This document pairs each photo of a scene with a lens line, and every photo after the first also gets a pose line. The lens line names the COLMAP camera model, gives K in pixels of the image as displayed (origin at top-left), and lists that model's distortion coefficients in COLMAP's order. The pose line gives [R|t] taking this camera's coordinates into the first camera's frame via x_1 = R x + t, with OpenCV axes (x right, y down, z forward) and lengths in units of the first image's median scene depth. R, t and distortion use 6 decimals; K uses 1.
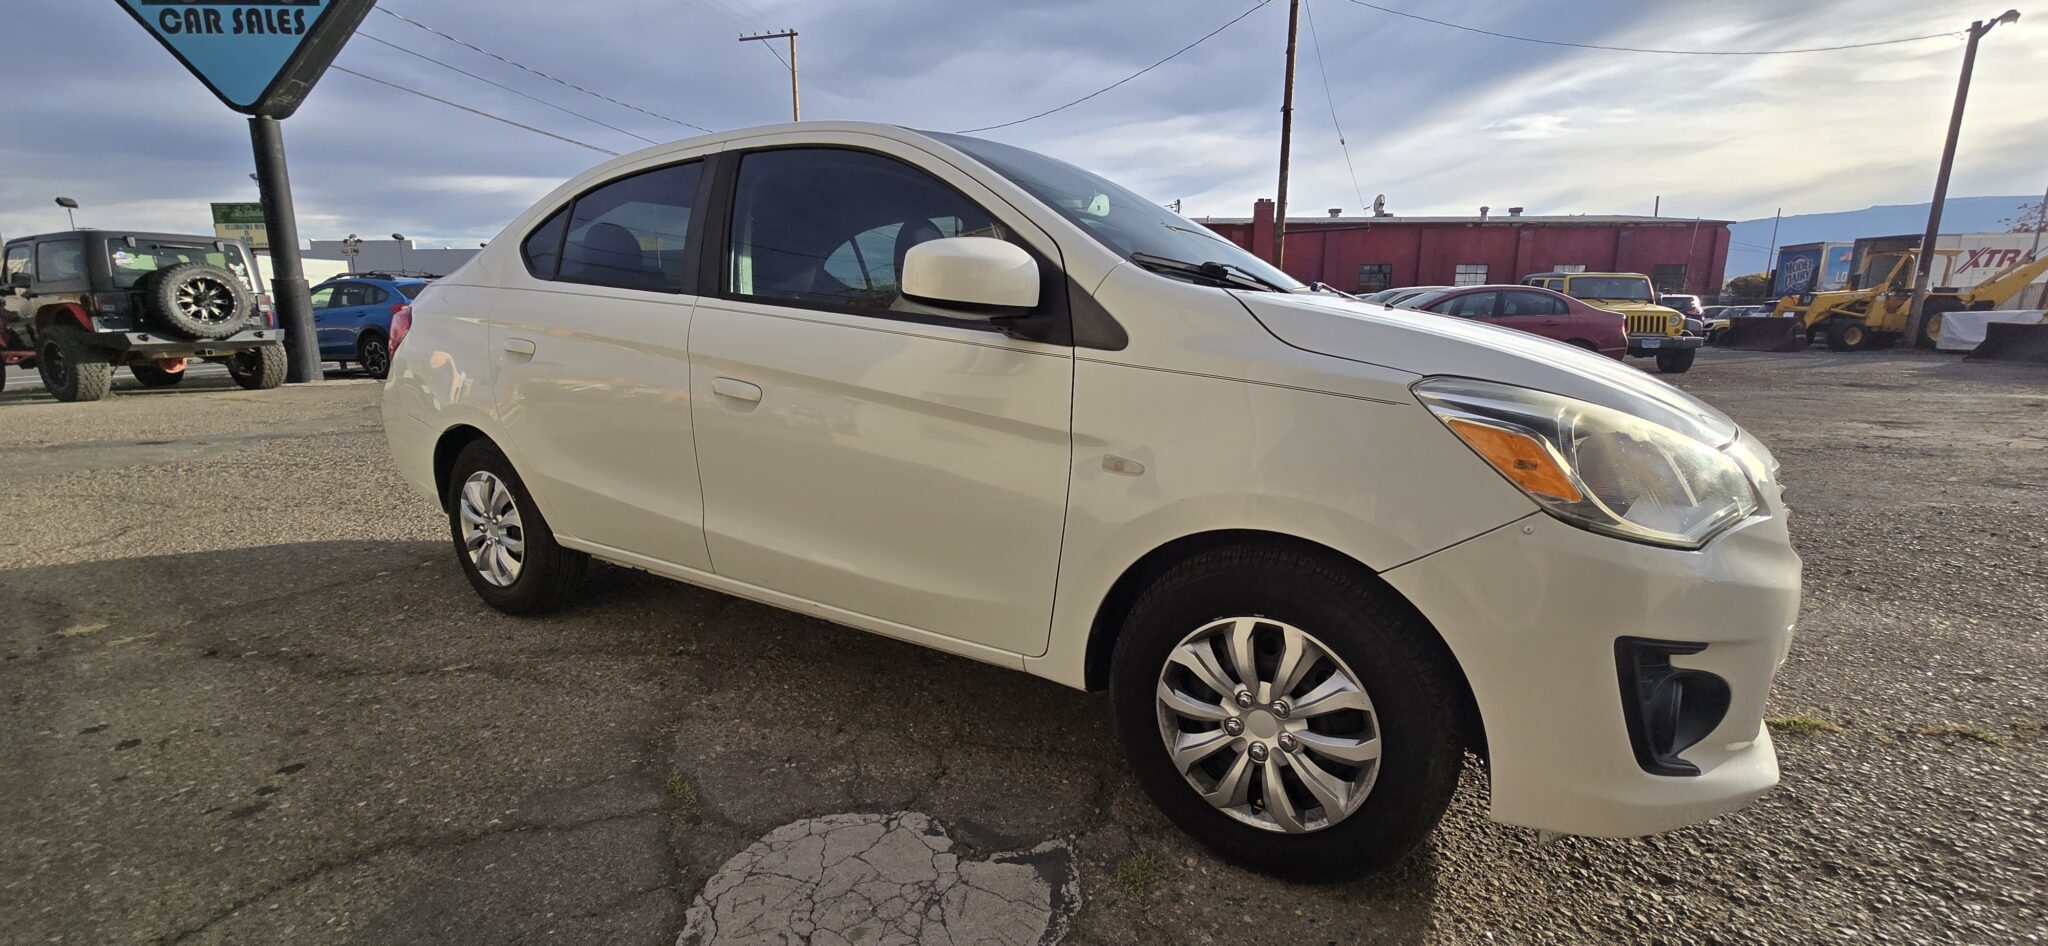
lens RADIAL K [[840.8, 0, 1005.3], [0, 840.8, 439.6], [0, 0, 1]] dist [-0.004527, 0.002426]
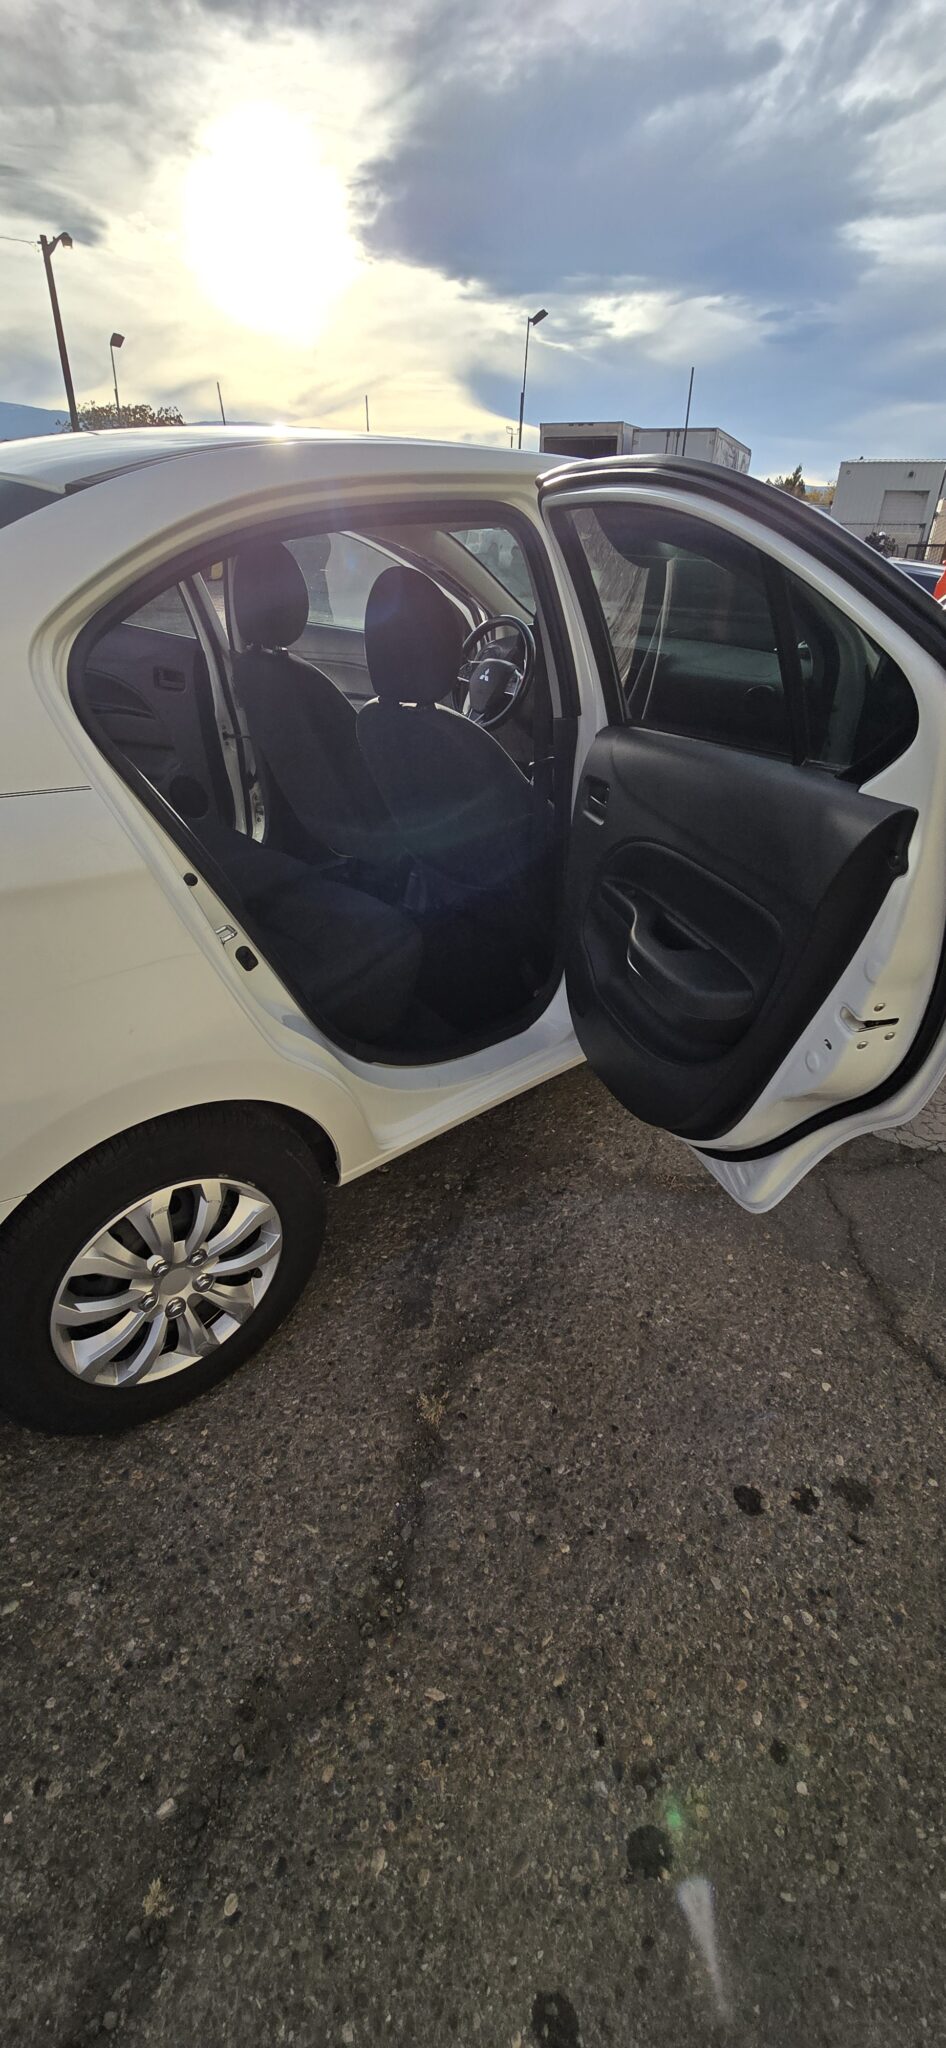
lens RADIAL K [[840.8, 0, 471.0], [0, 840.8, 1027.0], [0, 0, 1]] dist [-0.004527, 0.002426]
pose [[0.278184, -0.486097, 0.828446, -1.390411], [0.126304, 0.873514, 0.470129, -0.366550], [-0.952187, -0.026146, 0.304394, 1.064820]]
